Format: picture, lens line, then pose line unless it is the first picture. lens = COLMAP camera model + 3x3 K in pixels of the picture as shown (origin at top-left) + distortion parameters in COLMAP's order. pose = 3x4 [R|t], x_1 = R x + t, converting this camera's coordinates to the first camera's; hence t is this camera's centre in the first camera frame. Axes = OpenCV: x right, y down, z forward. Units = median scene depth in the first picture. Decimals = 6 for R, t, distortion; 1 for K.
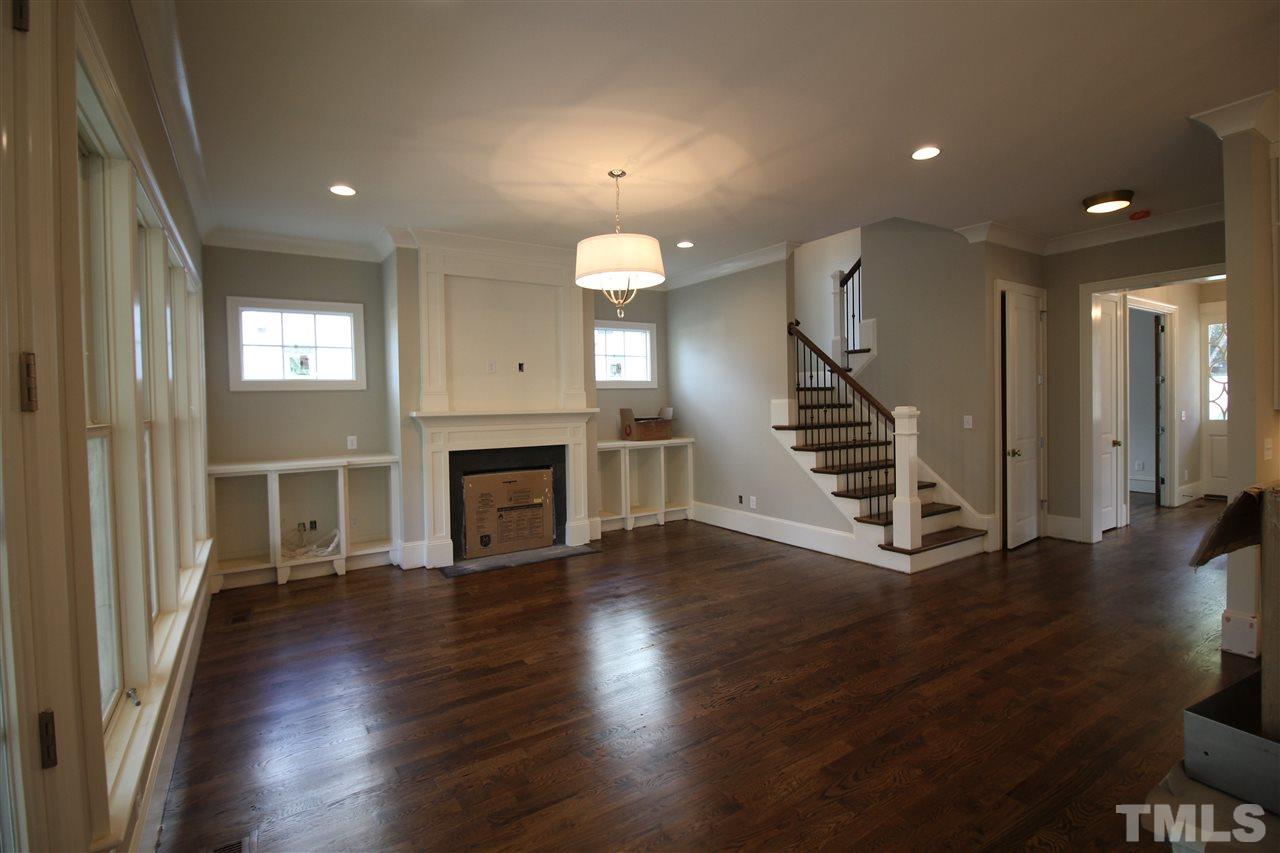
lens RADIAL K [[595.2, 0, 633.4], [0, 595.2, 425.4], [0, 0, 1]] dist [-0.009886, -0.003017]
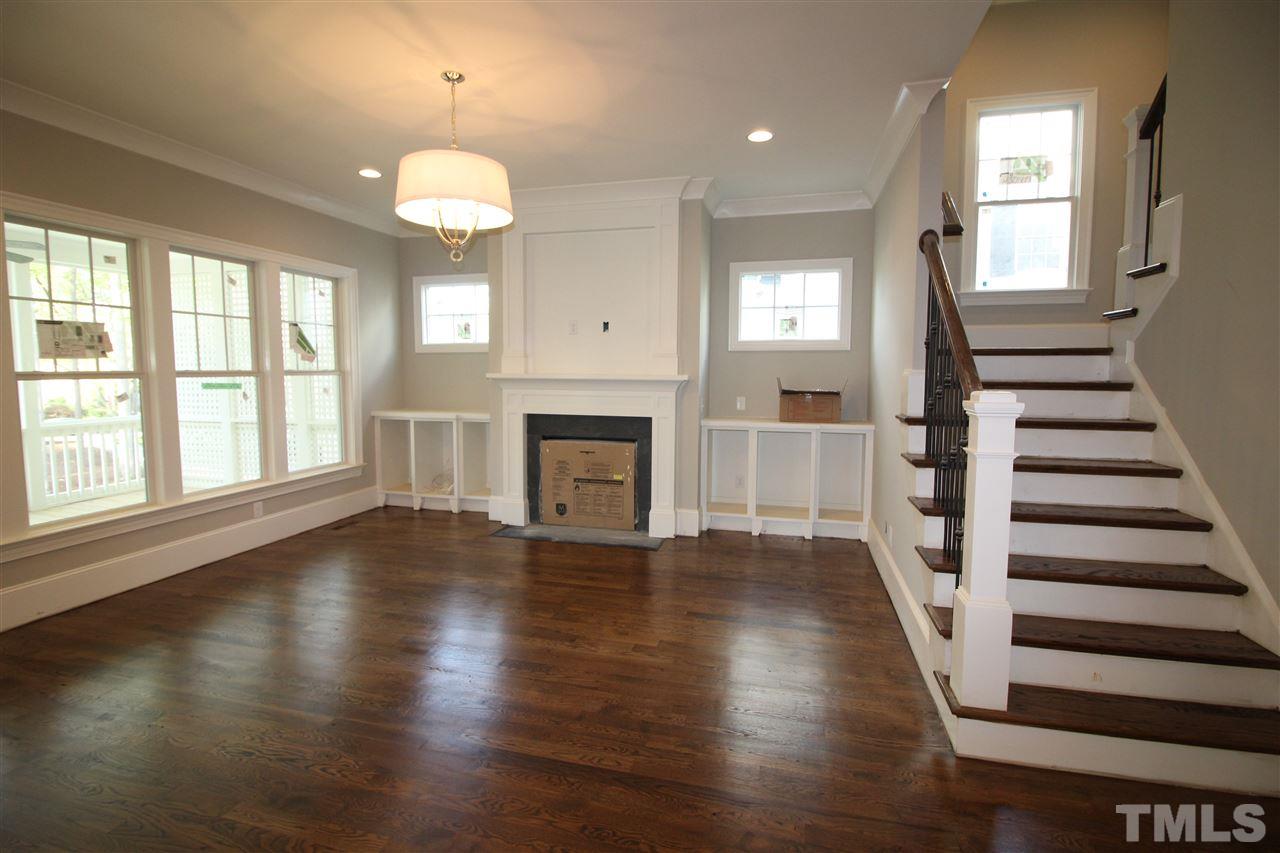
lens RADIAL K [[595.2, 0, 639.9], [0, 595.2, 431.2], [0, 0, 1]] dist [-0.009886, -0.003017]
pose [[0.673462, 0.100181, -0.732402, 0.518090], [-0.044658, 0.994478, 0.094965, -0.028941], [0.737871, -0.031248, 0.674218, 0.433981]]
